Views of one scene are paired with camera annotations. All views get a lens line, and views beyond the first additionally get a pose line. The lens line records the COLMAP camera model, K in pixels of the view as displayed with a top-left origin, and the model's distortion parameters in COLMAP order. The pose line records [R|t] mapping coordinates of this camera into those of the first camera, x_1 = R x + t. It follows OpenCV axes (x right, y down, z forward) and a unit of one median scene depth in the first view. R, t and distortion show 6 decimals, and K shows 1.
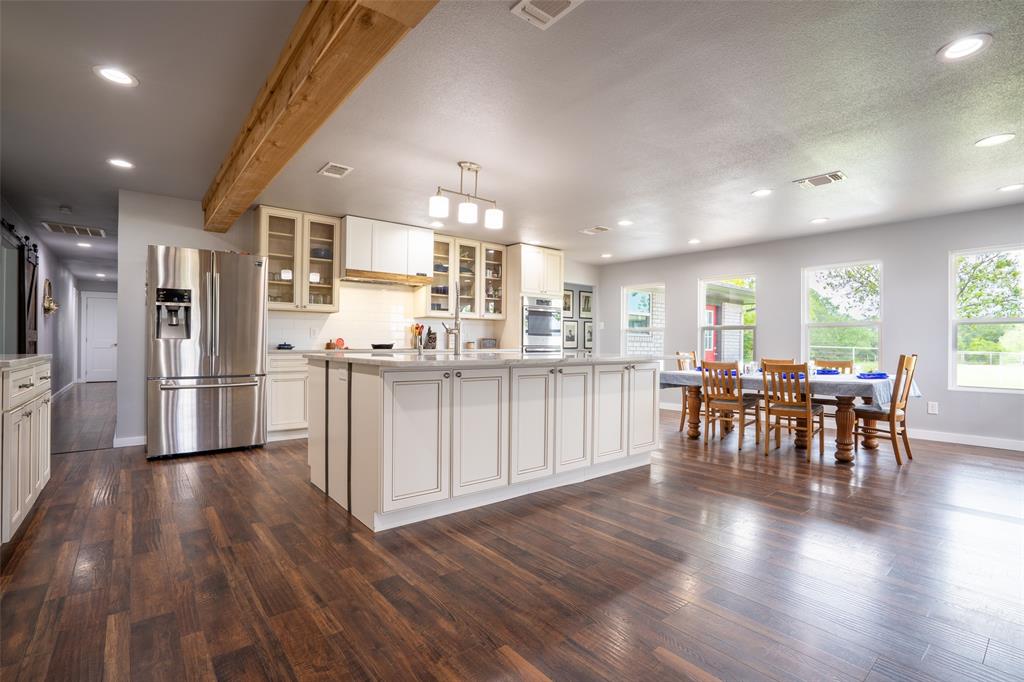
lens RADIAL K [[496.0, 0, 512.0], [0, 496.0, 341.0], [0, 0, 1]] dist [-0.002168, -0.000299]
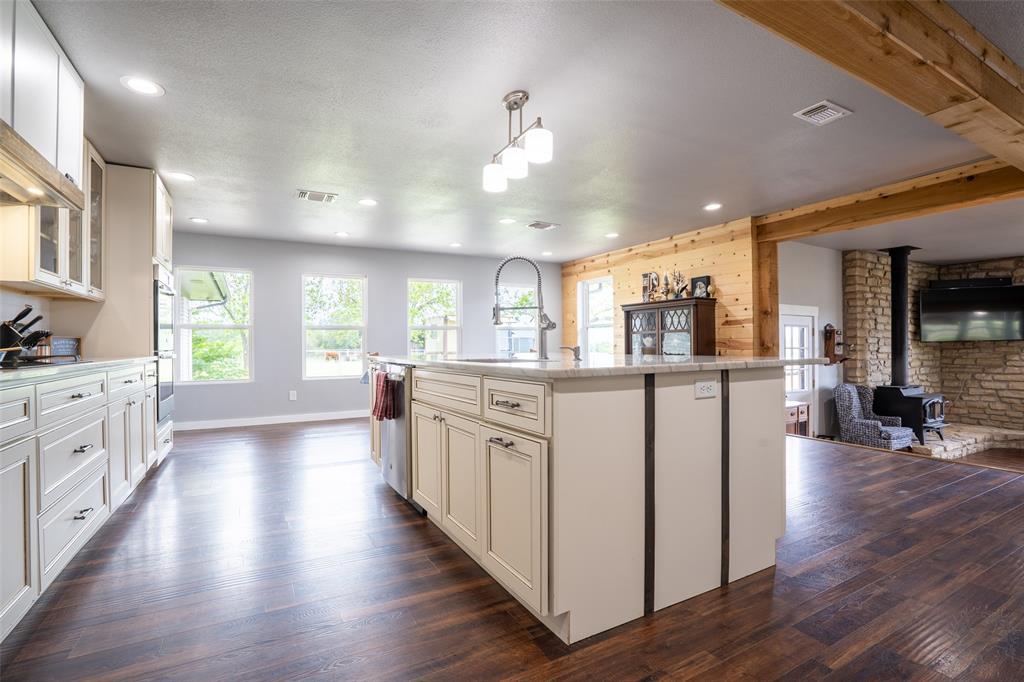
lens RADIAL K [[469.2, 0, 519.8], [0, 469.2, 339.9], [0, 0, 1]] dist [-0.003828, 0.000182]
pose [[0.143746, -0.002495, 0.989611, -1.074305], [0.010028, 0.999949, 0.001065, -0.002509], [-0.989564, 0.009771, 0.143764, 1.246398]]
